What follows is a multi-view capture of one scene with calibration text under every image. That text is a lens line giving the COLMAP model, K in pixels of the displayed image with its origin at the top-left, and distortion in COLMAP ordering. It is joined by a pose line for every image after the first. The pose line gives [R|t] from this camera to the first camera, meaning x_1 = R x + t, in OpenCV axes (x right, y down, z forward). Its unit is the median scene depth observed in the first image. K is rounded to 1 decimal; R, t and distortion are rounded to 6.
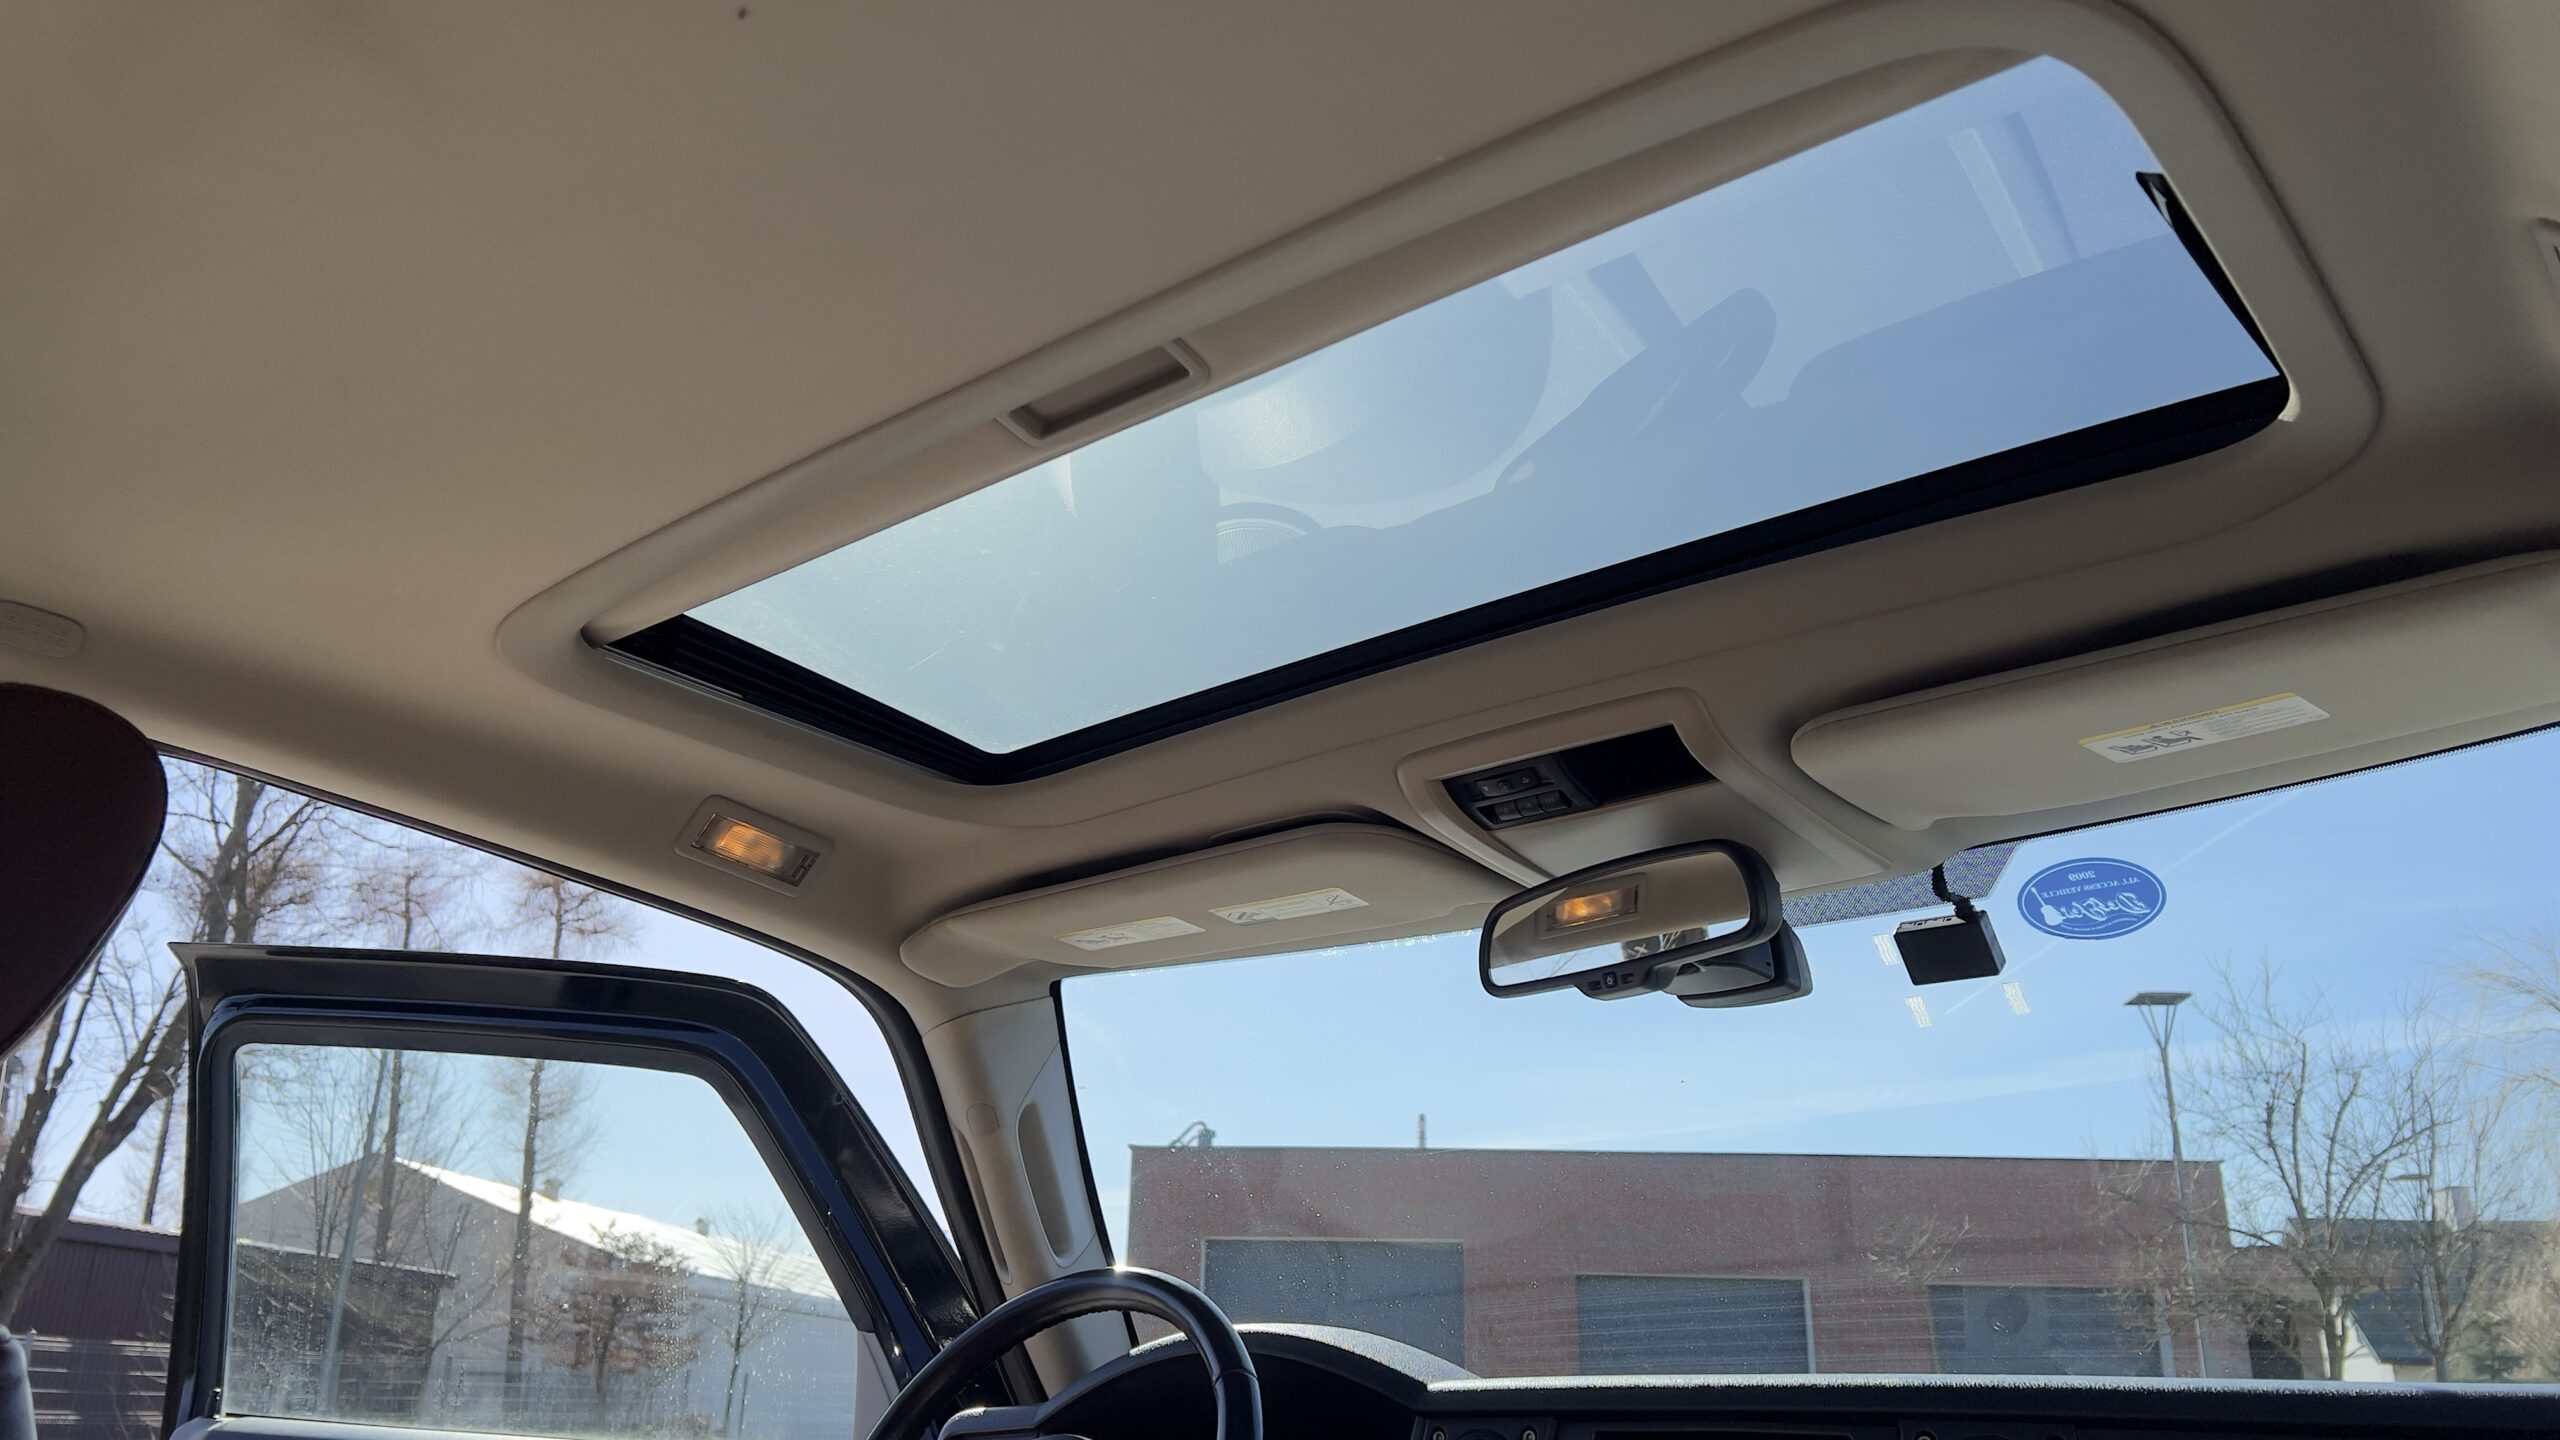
lens RADIAL K [[1931.9, 0, 1279.7], [0, 1931.9, 733.6], [0, 0, 1]] dist [0.064036, -0.069253]
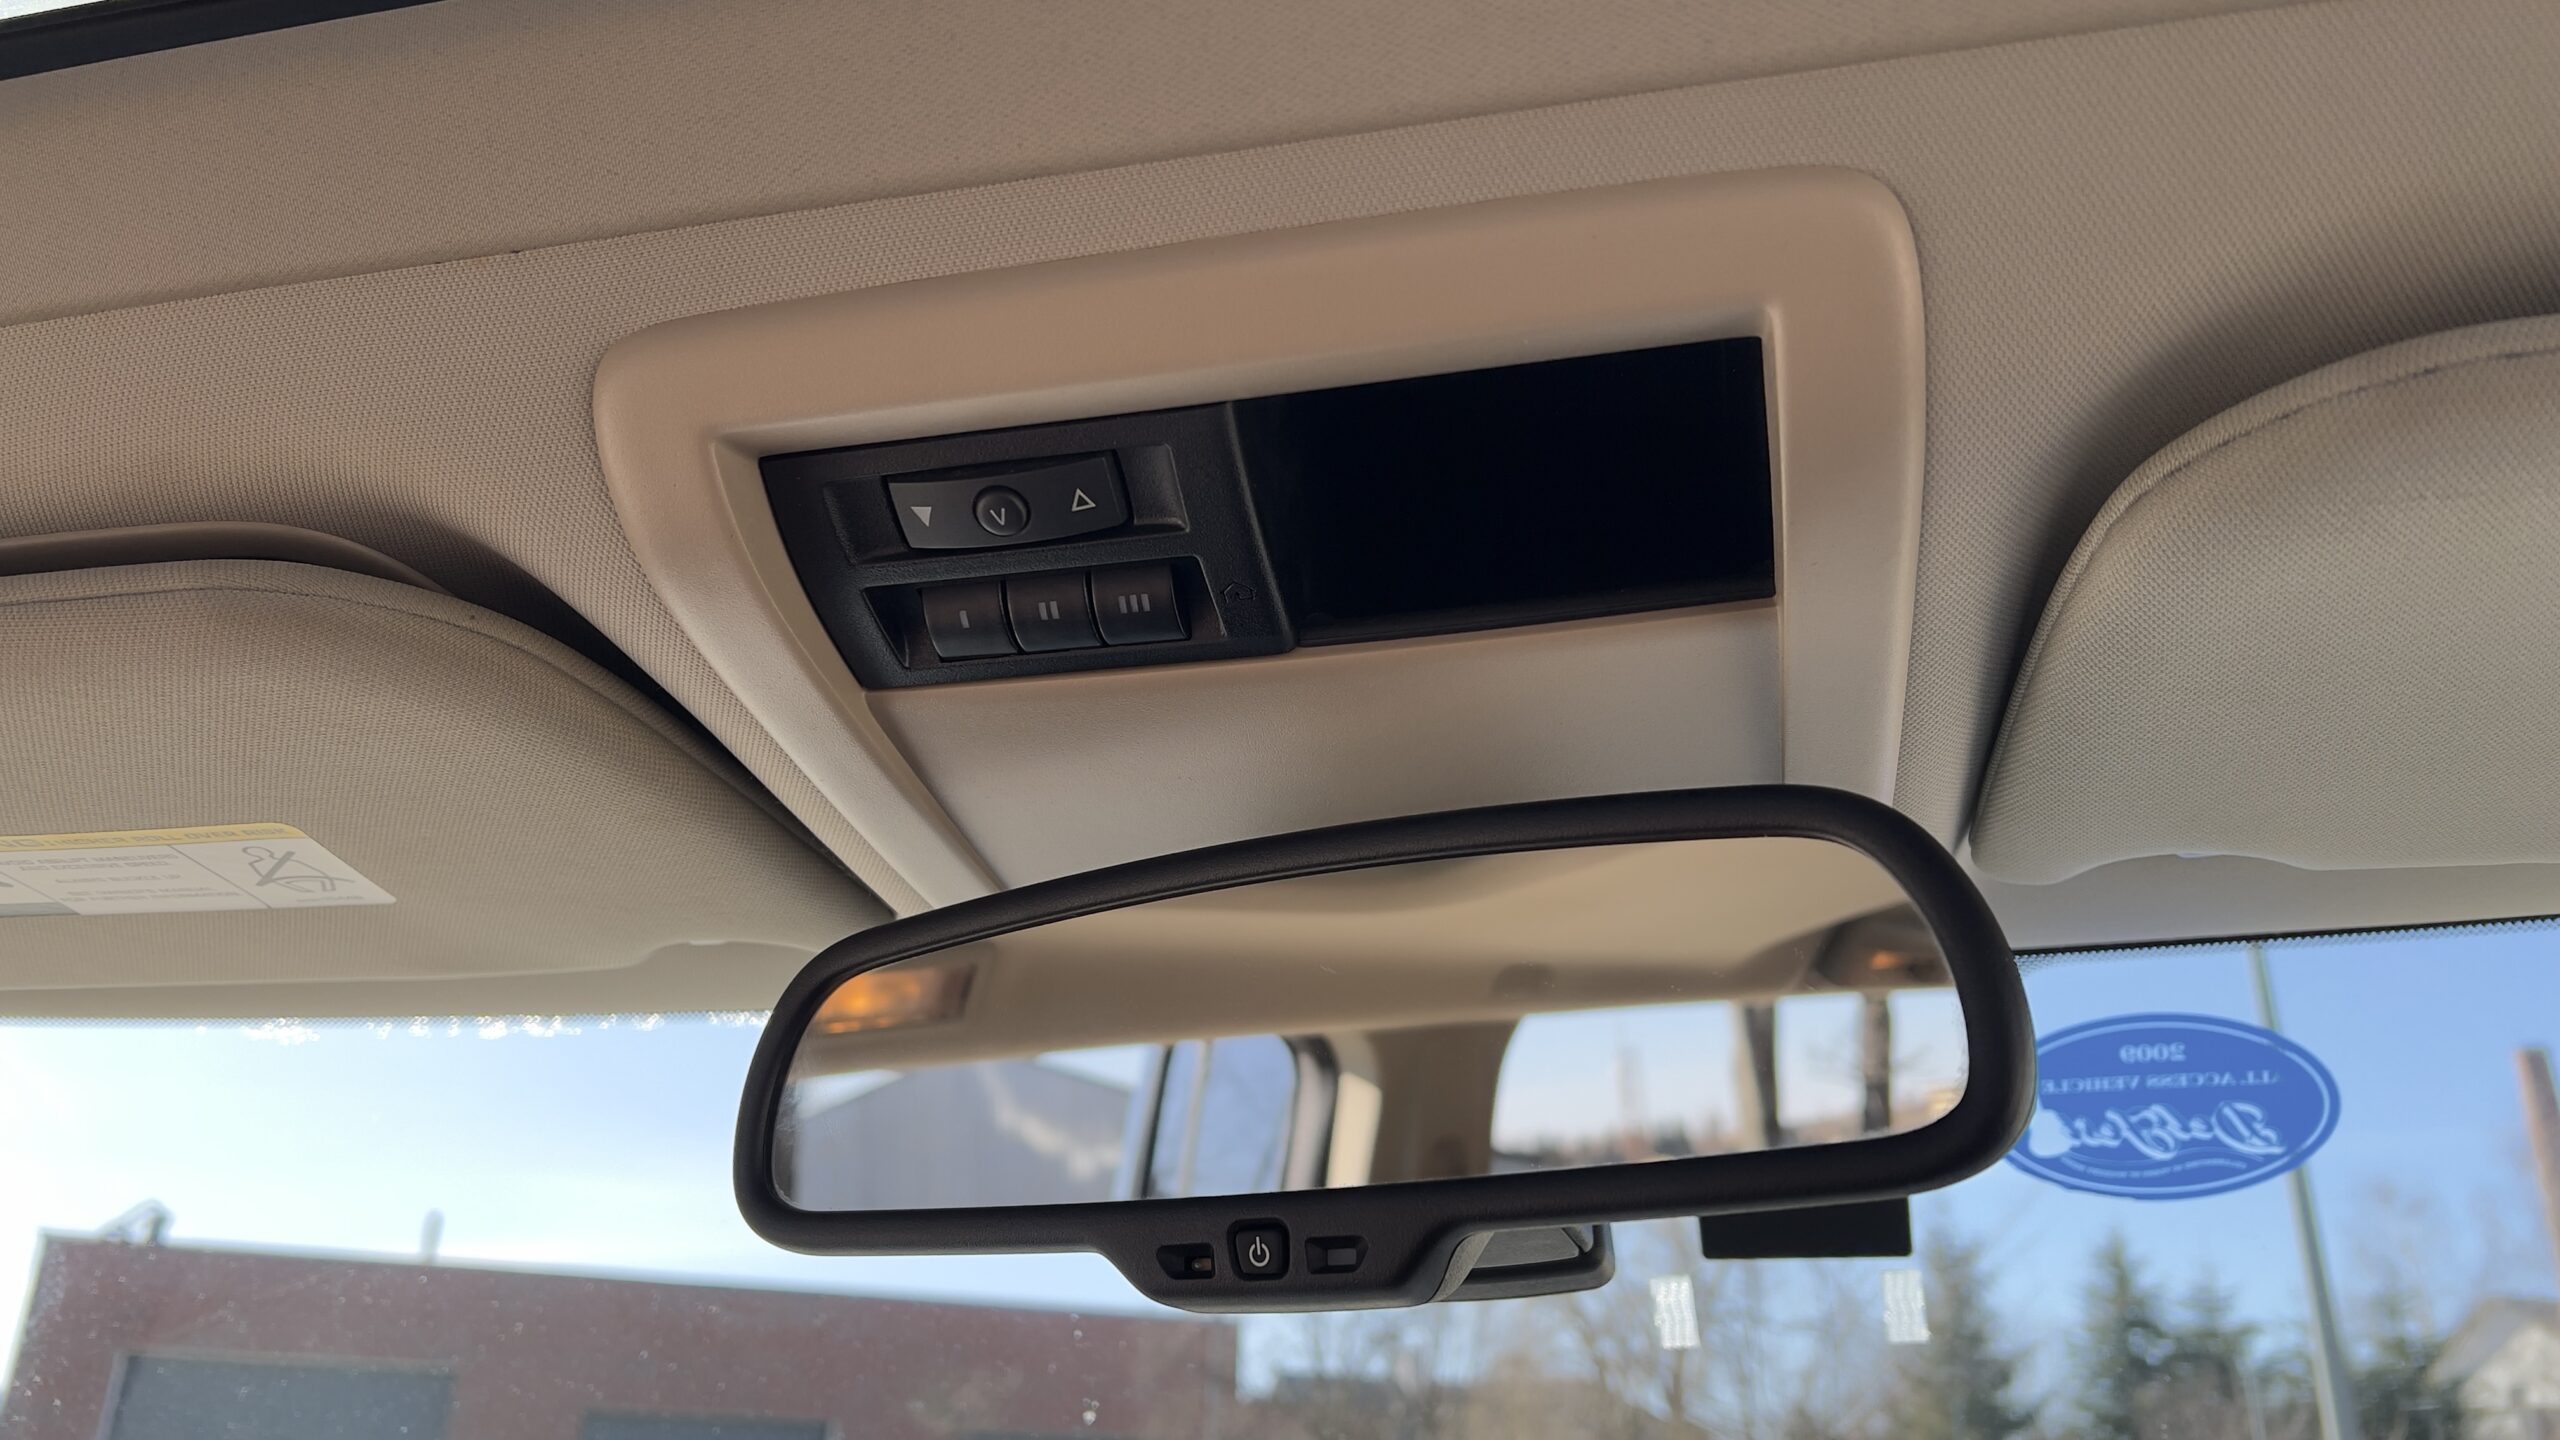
lens RADIAL K [[1931.9, 0, 1260.1], [0, 1931.9, 707.7], [0, 0, 1]] dist [0.064036, -0.069253]
pose [[0.893710, 0.182668, 0.409774, 0.038620], [-0.152341, 0.982650, -0.105790, 0.073652], [-0.421989, 0.032121, 0.906032, 0.685021]]
